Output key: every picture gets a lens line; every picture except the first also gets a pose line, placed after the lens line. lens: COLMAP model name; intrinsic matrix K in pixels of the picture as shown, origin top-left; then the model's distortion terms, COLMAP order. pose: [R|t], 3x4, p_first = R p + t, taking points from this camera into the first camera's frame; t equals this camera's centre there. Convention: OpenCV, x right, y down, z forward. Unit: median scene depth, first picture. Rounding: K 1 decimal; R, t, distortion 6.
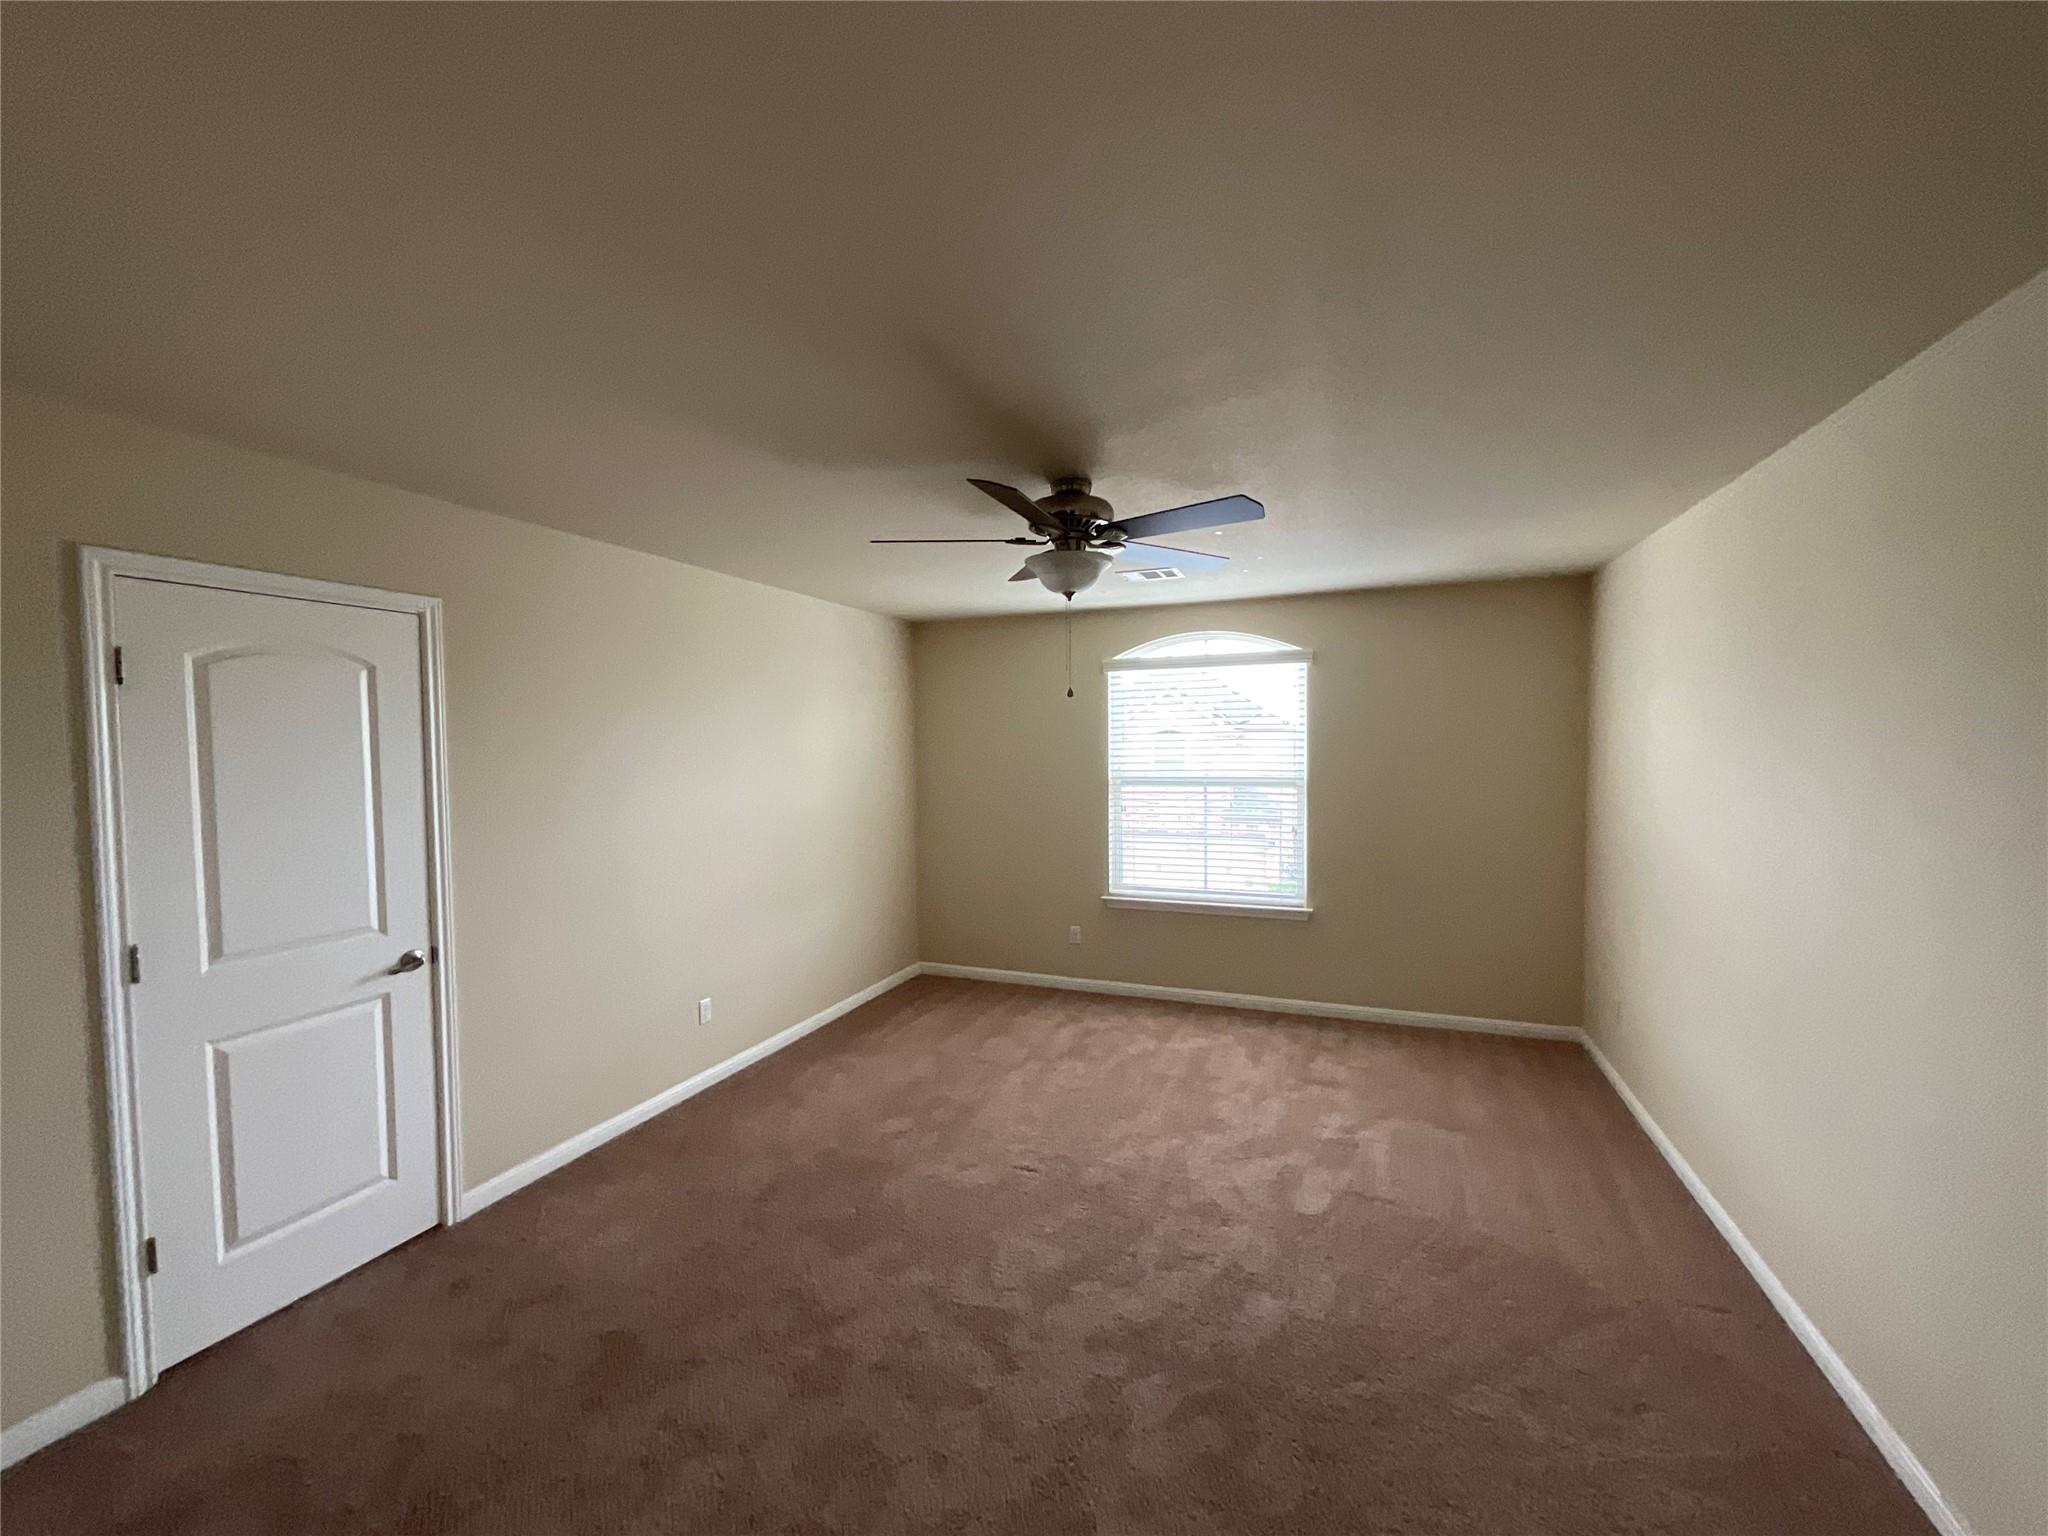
lens RADIAL K [[827.6, 0, 1023.7], [0, 827.6, 772.2], [0, 0, 1]] dist [-0.000130, -0.000759]
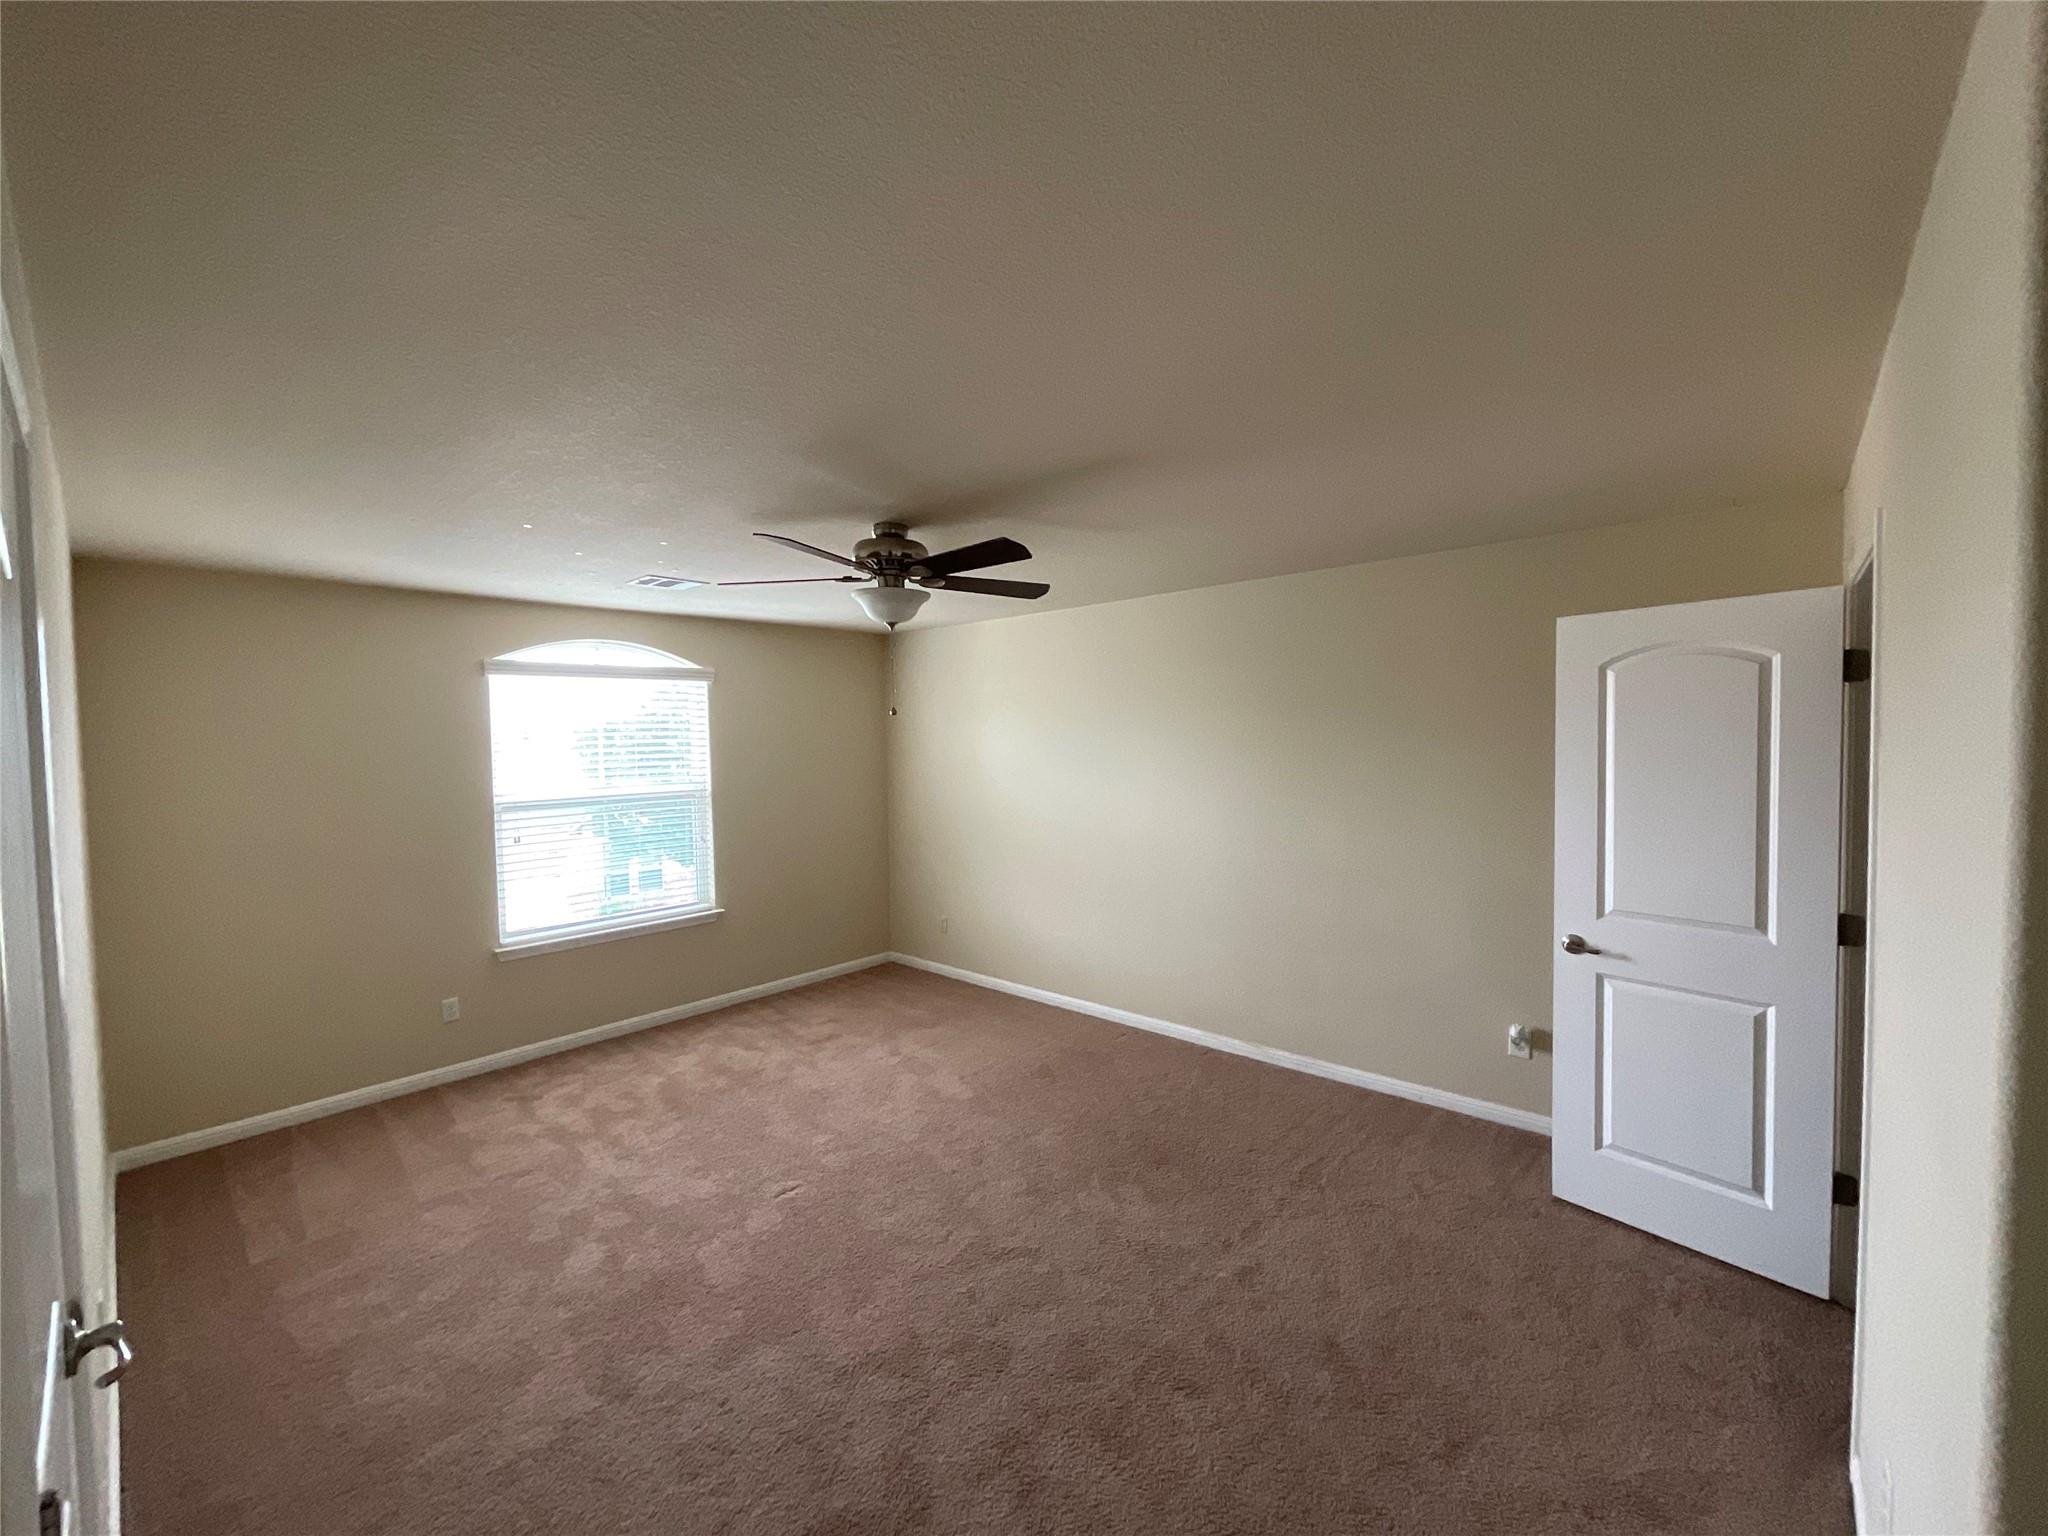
lens RADIAL K [[827.6, 0, 1019.0], [0, 827.6, 778.9], [0, 0, 1]] dist [-0.000130, -0.000759]
pose [[0.364275, -0.045536, 0.930177, -0.533288], [0.053621, 0.998172, 0.027866, -0.014770], [-0.929746, 0.039726, 0.366051, 0.246259]]
